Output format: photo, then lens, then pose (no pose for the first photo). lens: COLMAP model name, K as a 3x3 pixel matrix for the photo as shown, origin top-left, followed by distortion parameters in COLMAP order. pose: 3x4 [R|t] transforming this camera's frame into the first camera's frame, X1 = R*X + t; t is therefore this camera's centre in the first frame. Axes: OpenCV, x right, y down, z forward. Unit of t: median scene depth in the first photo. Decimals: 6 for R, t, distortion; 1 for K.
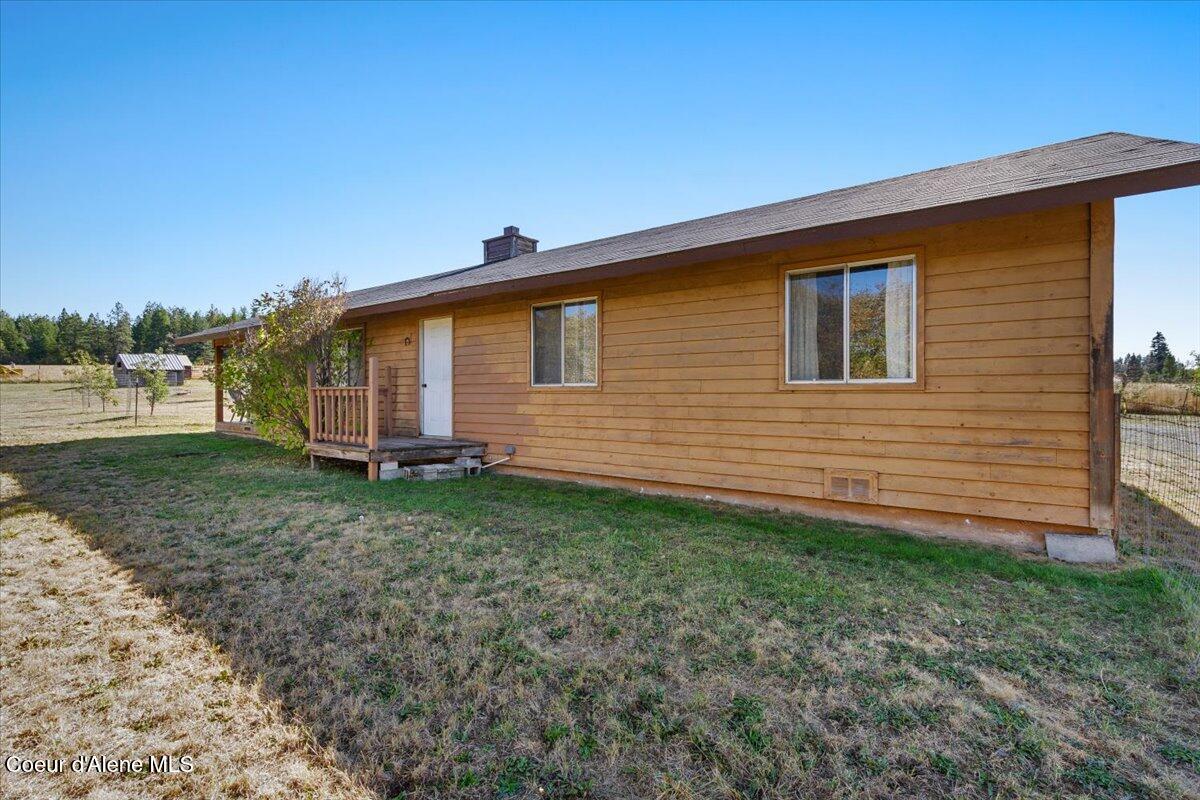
lens RADIAL K [[538.6, 0, 600.0], [0, 538.6, 396.0], [0, 0, 1]] dist [-0.002891, 0.001266]
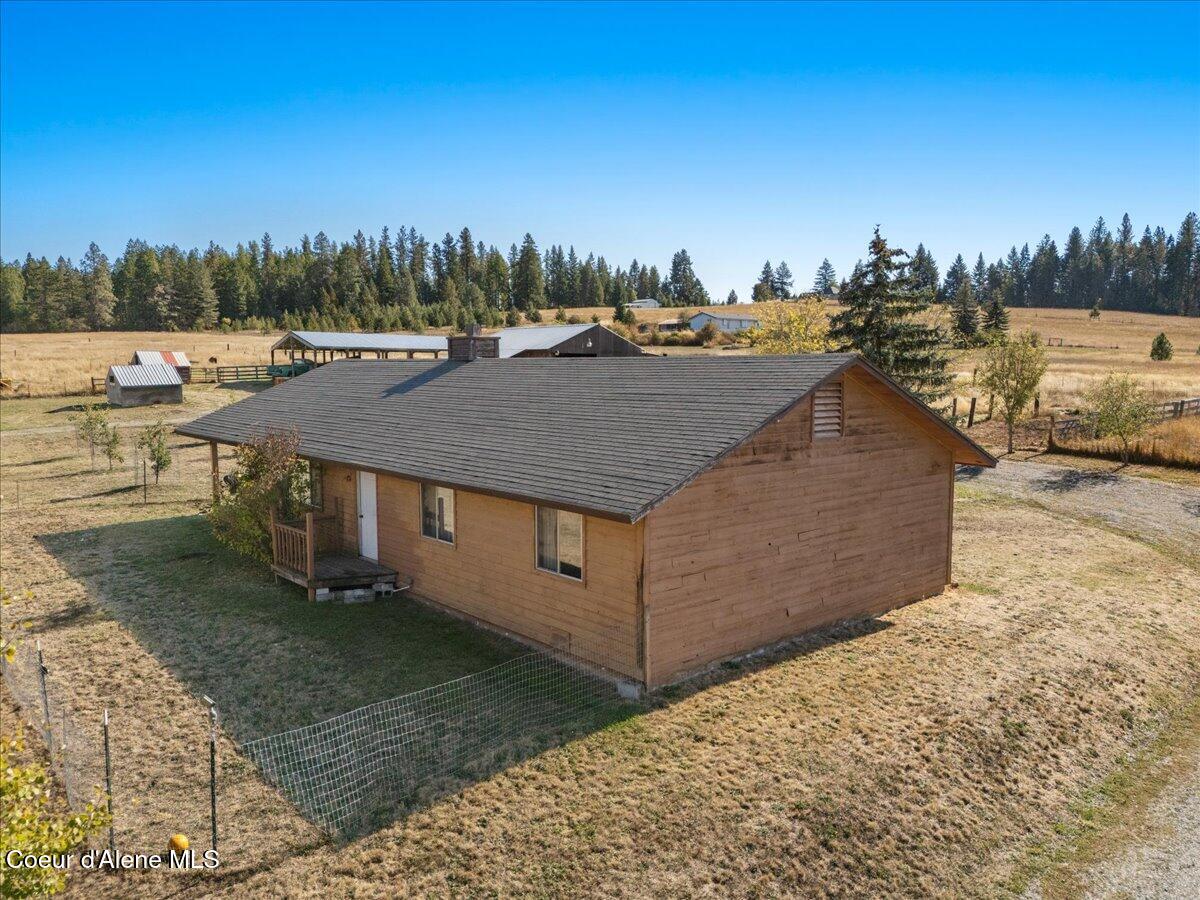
lens RADIAL K [[878.3, 0, 604.2], [0, 878.3, 451.1], [0, 0, 1]] dist [0.090542, -0.081685]
pose [[0.976284, 0.022135, -0.215357, 0.802172], [-0.000985, 0.995203, 0.097826, -0.454118], [0.216490, -0.095294, 0.971623, -1.027814]]
